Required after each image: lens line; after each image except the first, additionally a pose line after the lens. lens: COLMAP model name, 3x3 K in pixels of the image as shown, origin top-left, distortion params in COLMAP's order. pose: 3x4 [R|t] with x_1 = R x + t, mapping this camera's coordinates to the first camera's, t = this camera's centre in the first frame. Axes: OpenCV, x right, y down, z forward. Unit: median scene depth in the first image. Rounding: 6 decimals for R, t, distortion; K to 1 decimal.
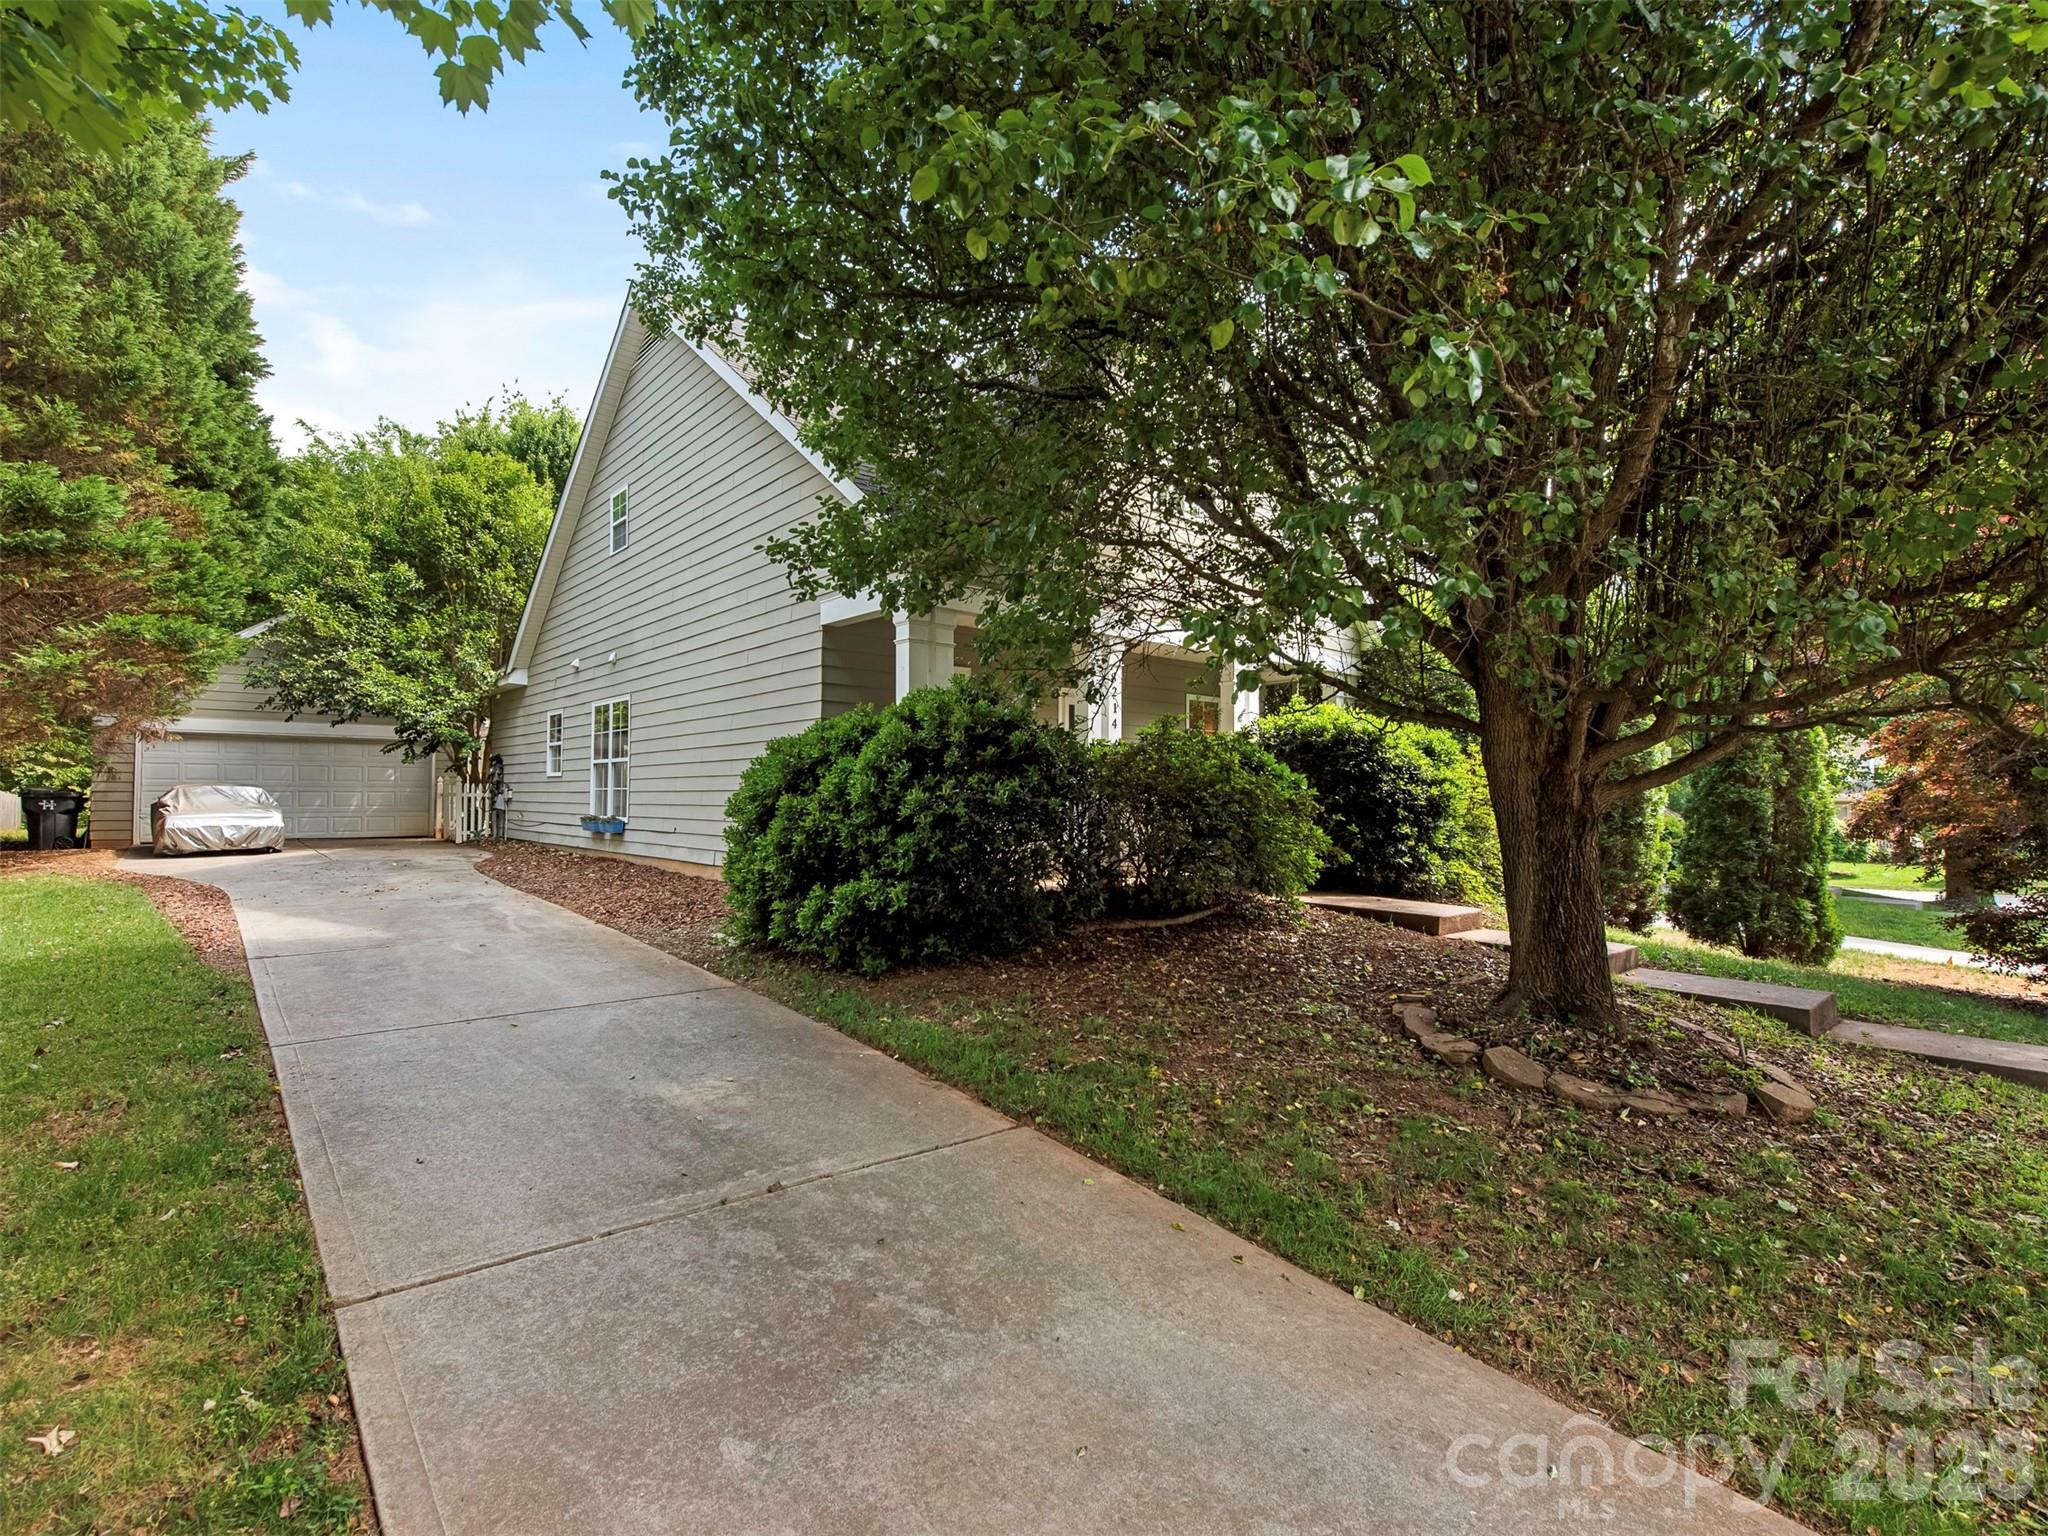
lens RADIAL K [[972.0, 0, 1011.6], [0, 972.0, 783.8], [0, 0, 1]] dist [0.001198, -0.000464]
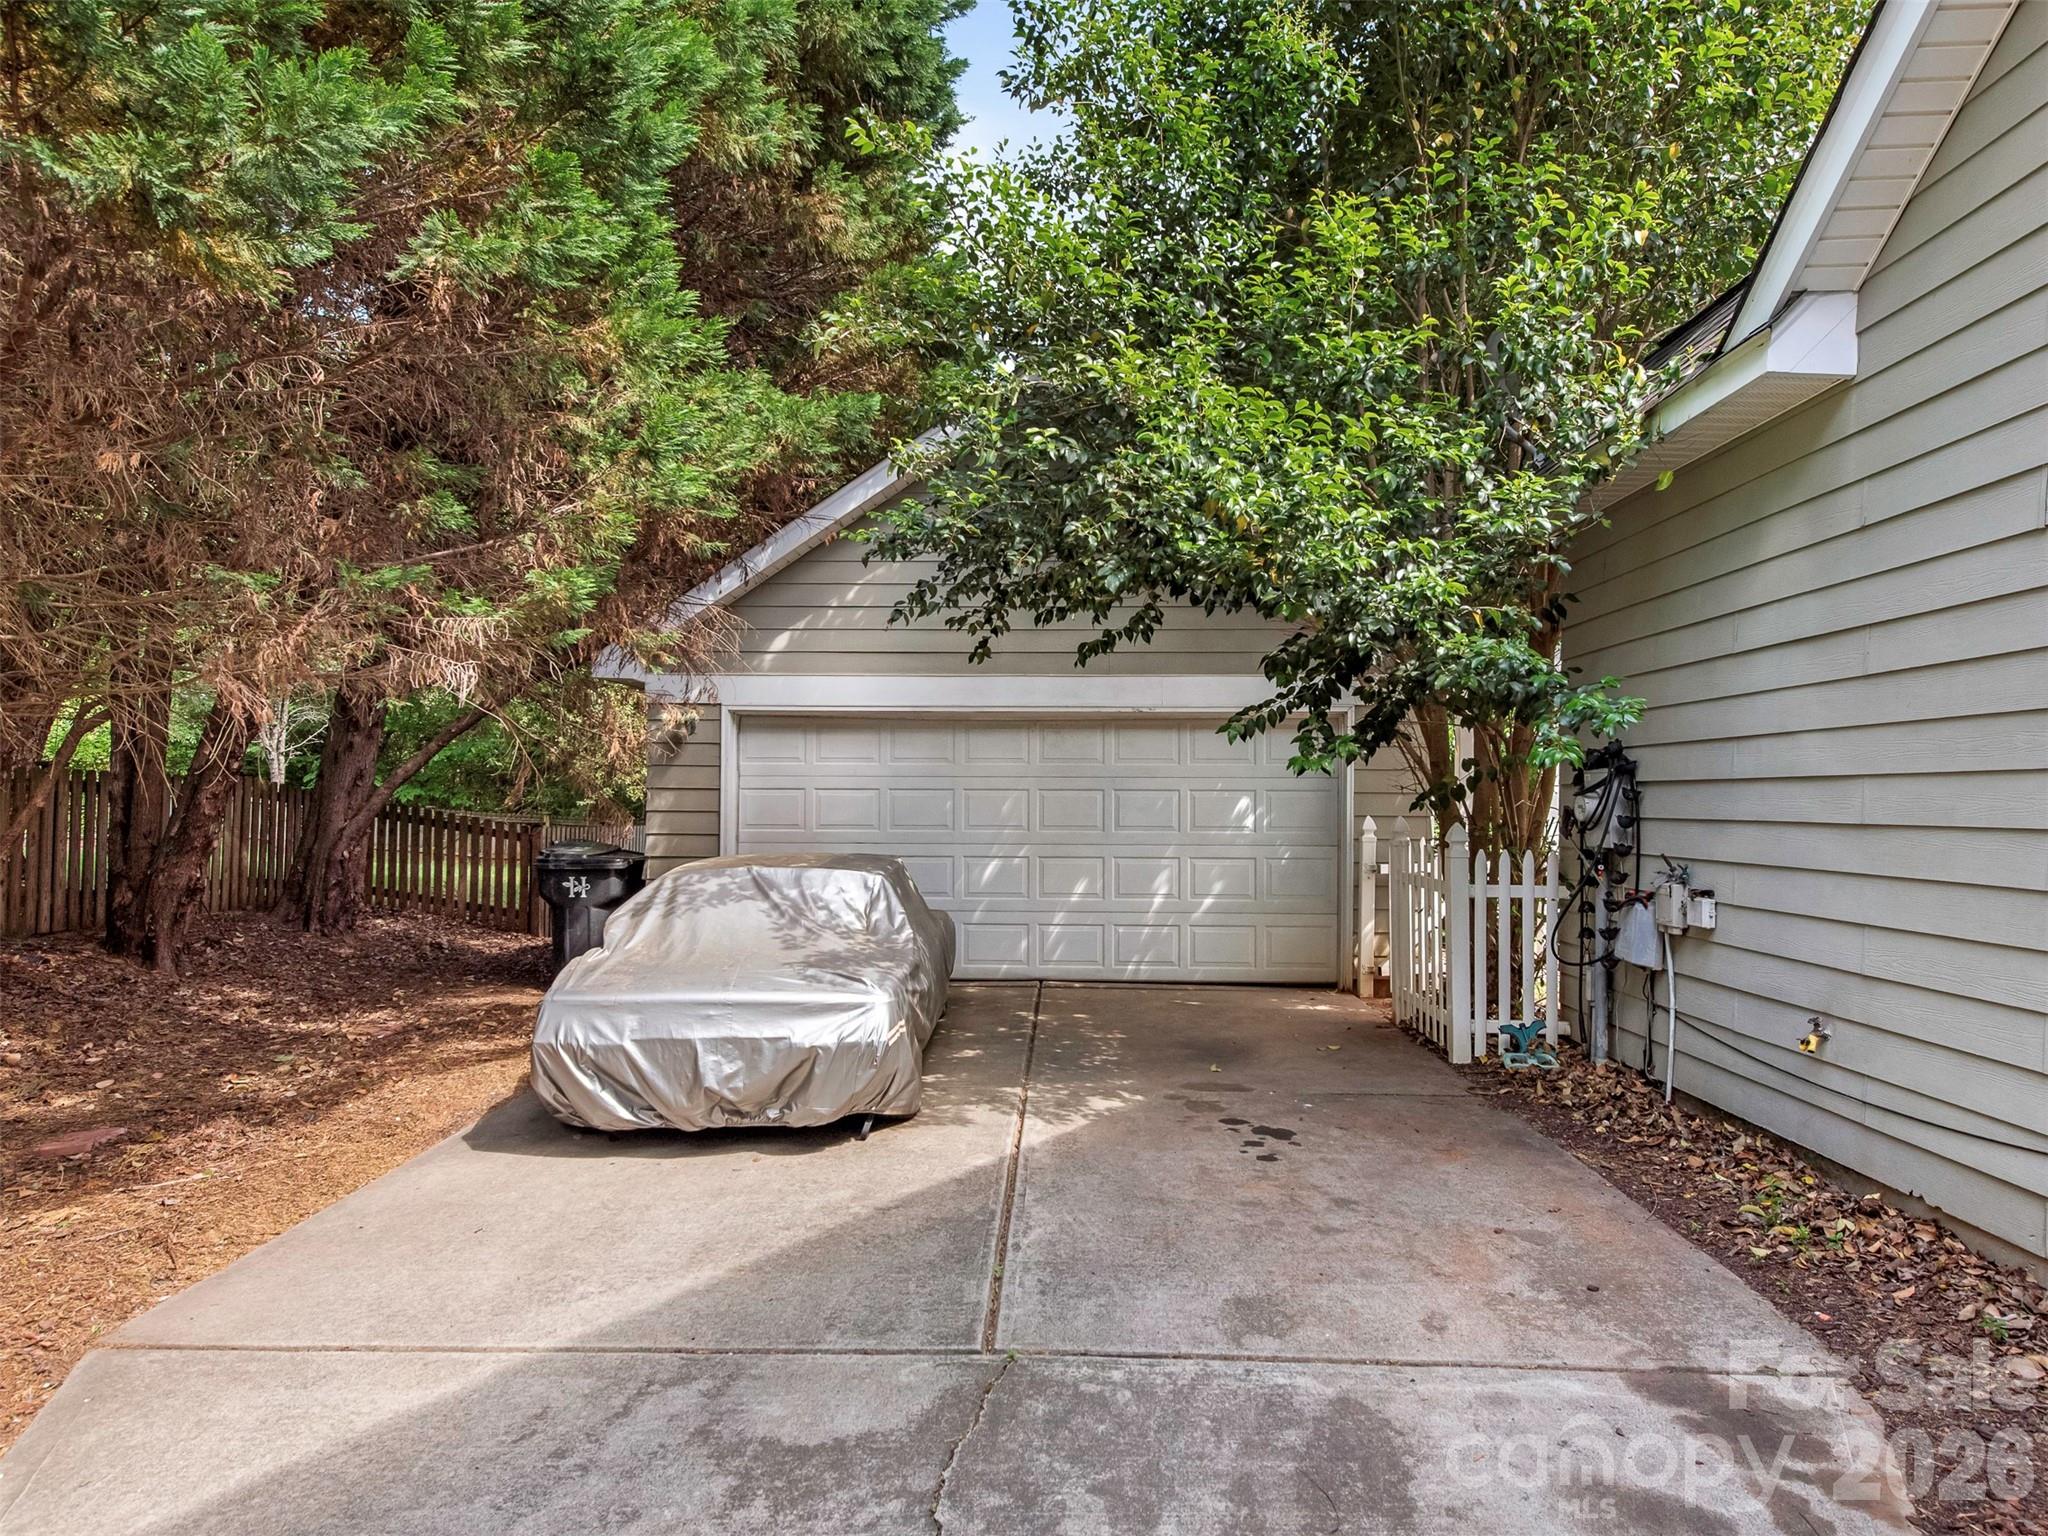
lens RADIAL K [[1075.3, 0, 1020.6], [0, 1075.3, 772.3], [0, 0, 1]] dist [-0.000185, -0.000032]
pose [[0.725320, -0.017468, -0.688190, -0.483749], [0.005014, 0.999786, -0.020093, -0.018761], [0.688393, 0.011123, 0.725252, 0.744944]]
